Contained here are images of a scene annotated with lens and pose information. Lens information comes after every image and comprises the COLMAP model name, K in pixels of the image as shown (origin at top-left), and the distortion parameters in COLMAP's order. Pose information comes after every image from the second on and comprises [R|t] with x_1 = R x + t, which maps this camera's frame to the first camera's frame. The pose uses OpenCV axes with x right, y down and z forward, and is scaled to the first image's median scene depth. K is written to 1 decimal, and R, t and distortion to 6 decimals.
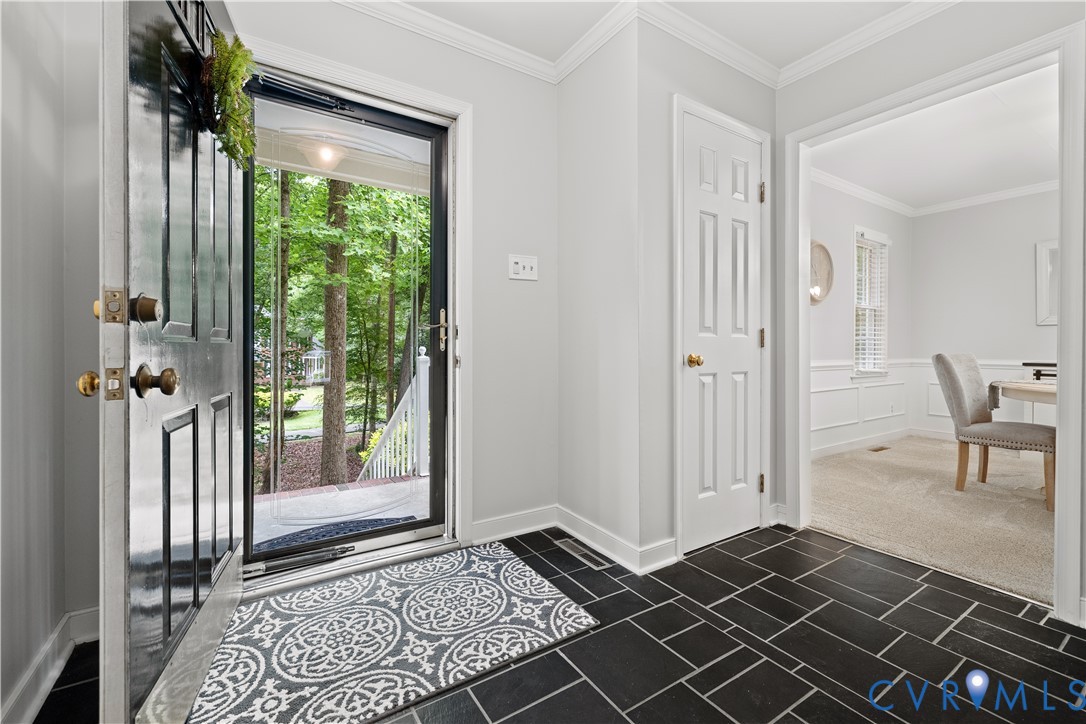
lens RADIAL K [[457.8, 0, 549.0], [0, 457.8, 347.4], [0, 0, 1]] dist [0.001926, -0.000061]
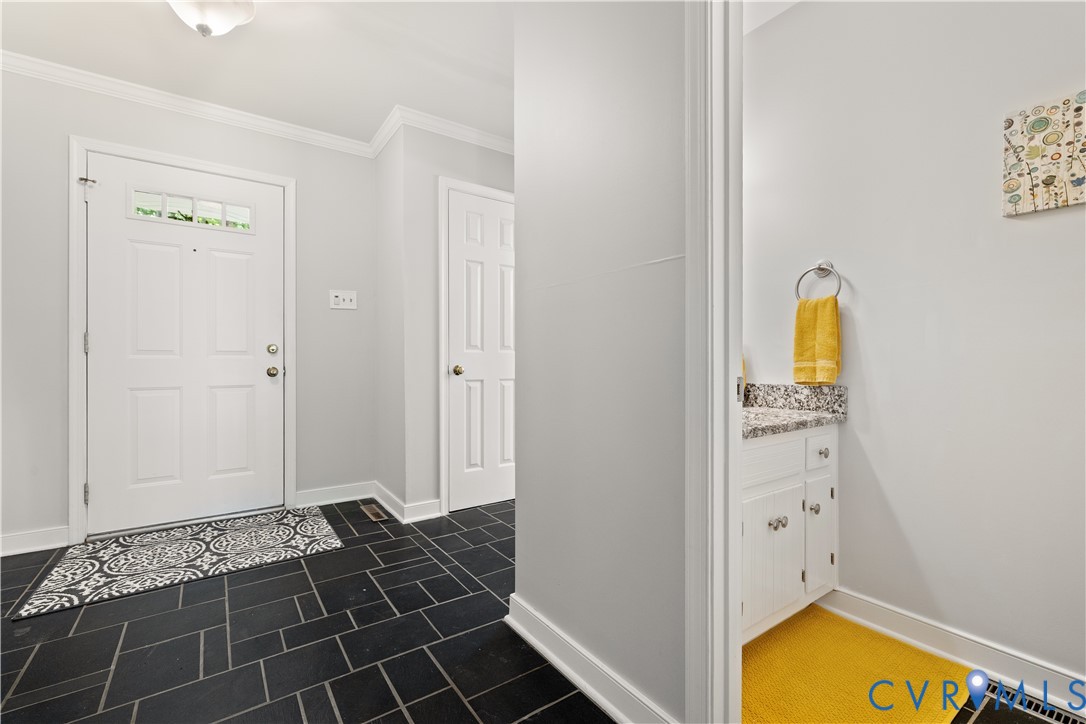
lens RADIAL K [[457.8, 0, 536.0], [0, 457.8, 360.7], [0, 0, 1]] dist [0.001926, -0.000061]
pose [[0.999337, 0.000722, 0.036397, 0.578918], [-0.000810, 0.999997, 0.002400, -0.004220], [-0.036395, -0.002428, 0.999335, -0.430792]]
